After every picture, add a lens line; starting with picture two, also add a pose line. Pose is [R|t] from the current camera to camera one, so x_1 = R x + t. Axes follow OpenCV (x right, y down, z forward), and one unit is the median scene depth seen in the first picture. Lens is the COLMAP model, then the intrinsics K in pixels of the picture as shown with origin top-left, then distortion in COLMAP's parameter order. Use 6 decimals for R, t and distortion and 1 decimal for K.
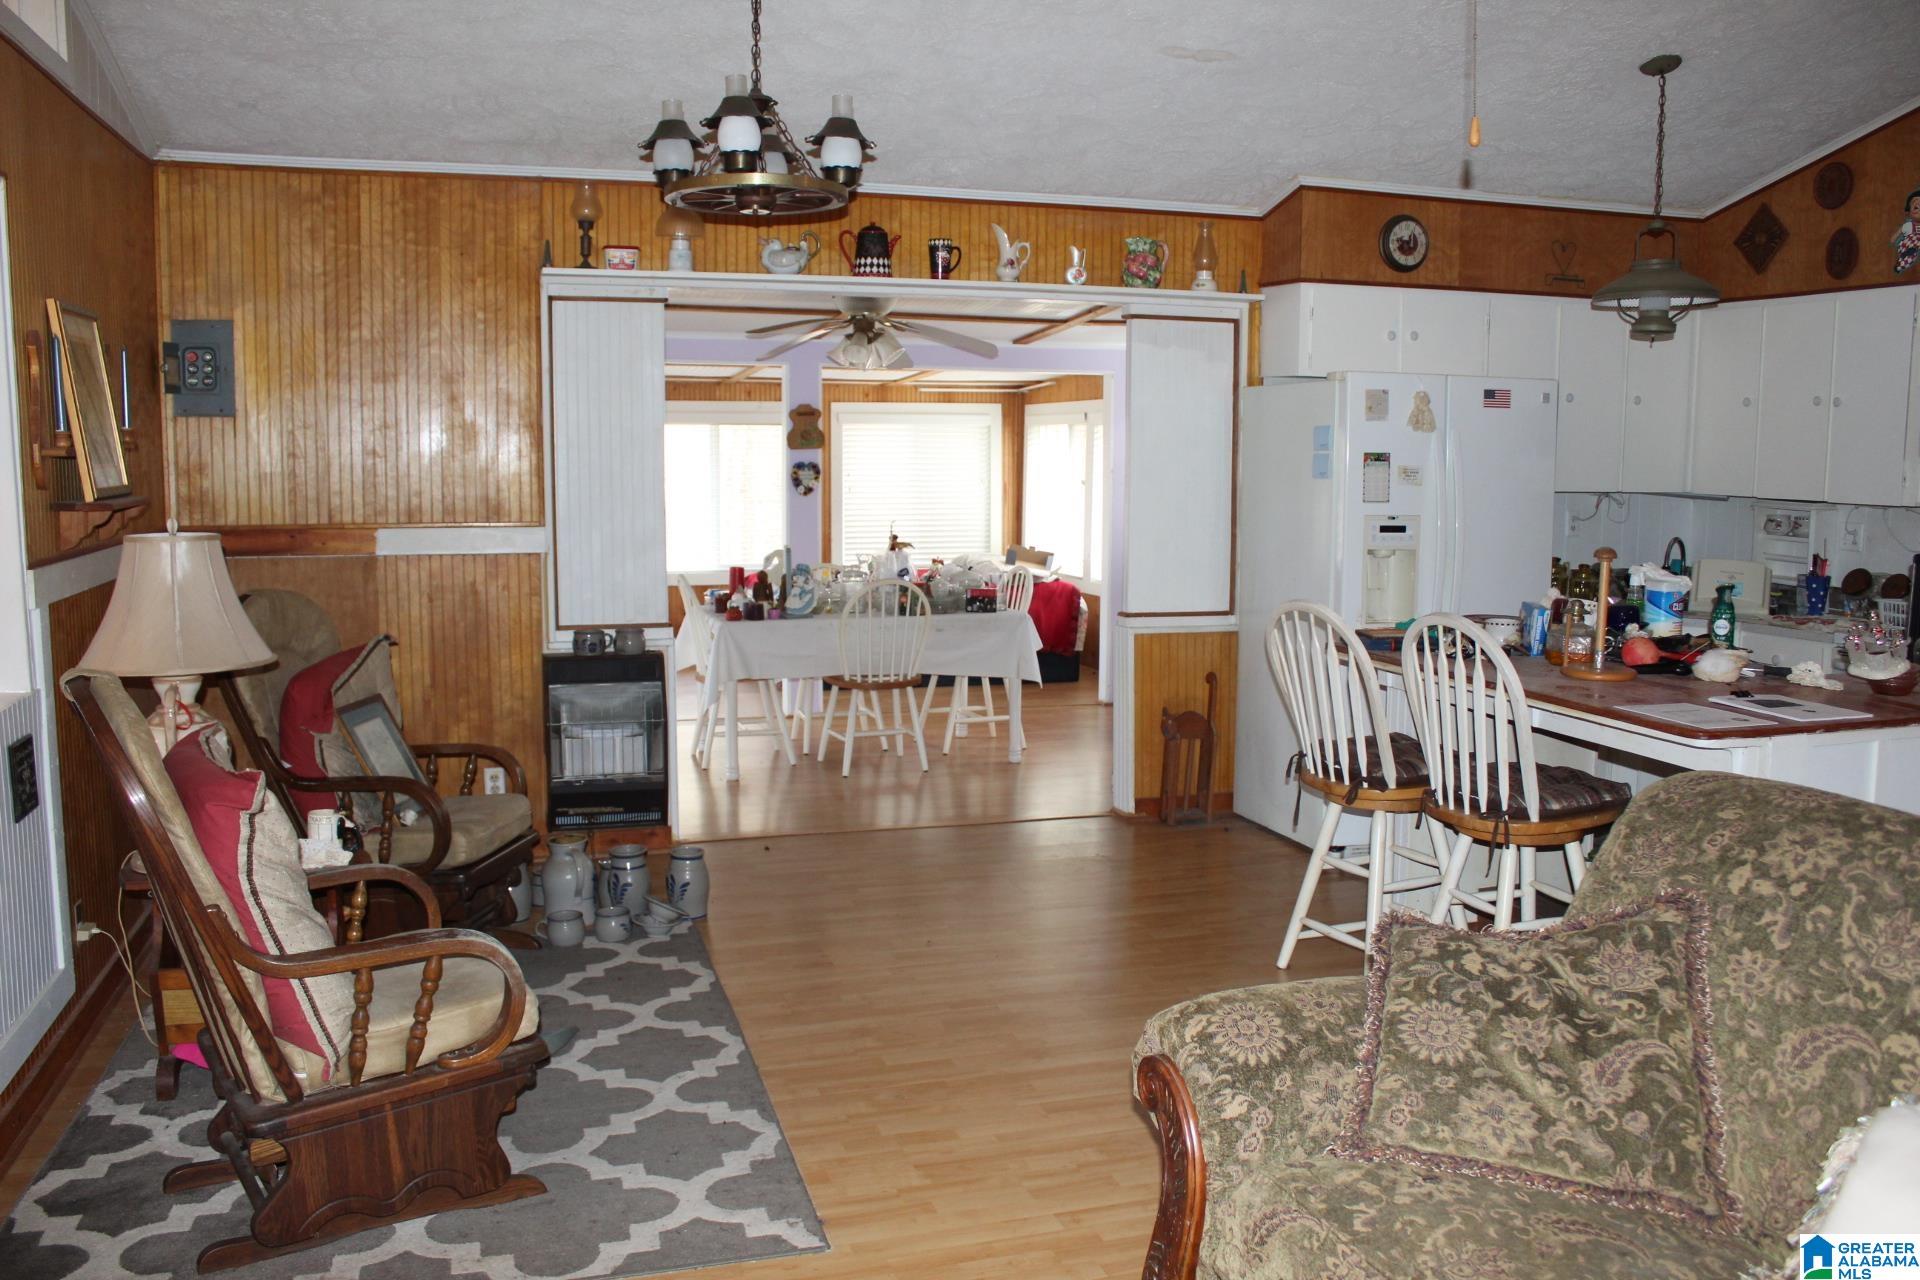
lens RADIAL K [[1568.2, 0, 960.0], [0, 1568.2, 640.0], [0, 0, 1]] dist [-0.145326, 0.104347]
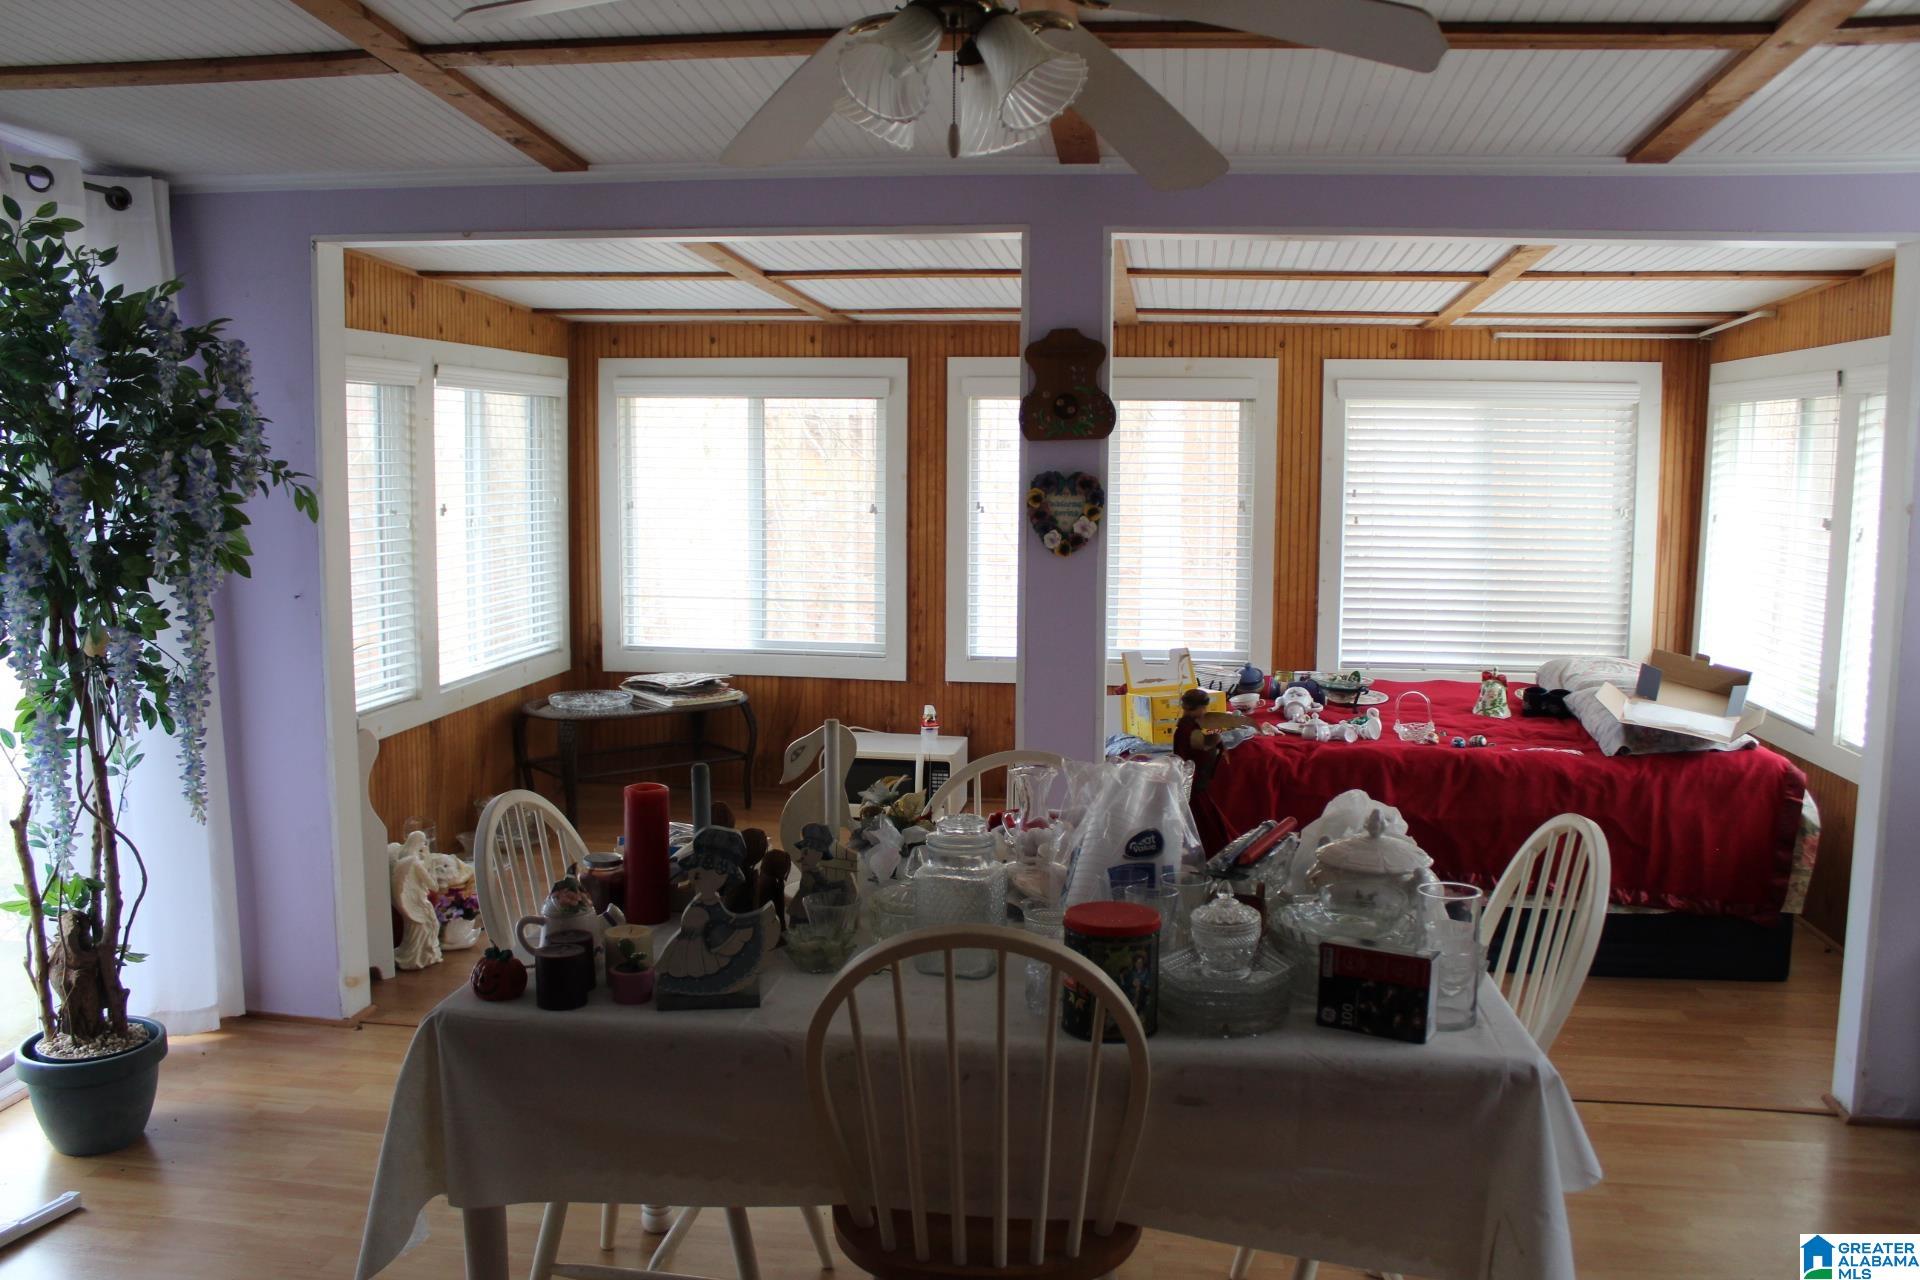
lens RADIAL K [[1568.2, 0, 960.0], [0, 1568.2, 640.0], [0, 0, 1]] dist [-0.145326, 0.104347]
pose [[0.906044, 0.056586, -0.419384, 0.035248], [-0.056434, 0.998325, 0.012779, -0.057630], [0.419404, 0.012090, 0.907719, 0.484755]]
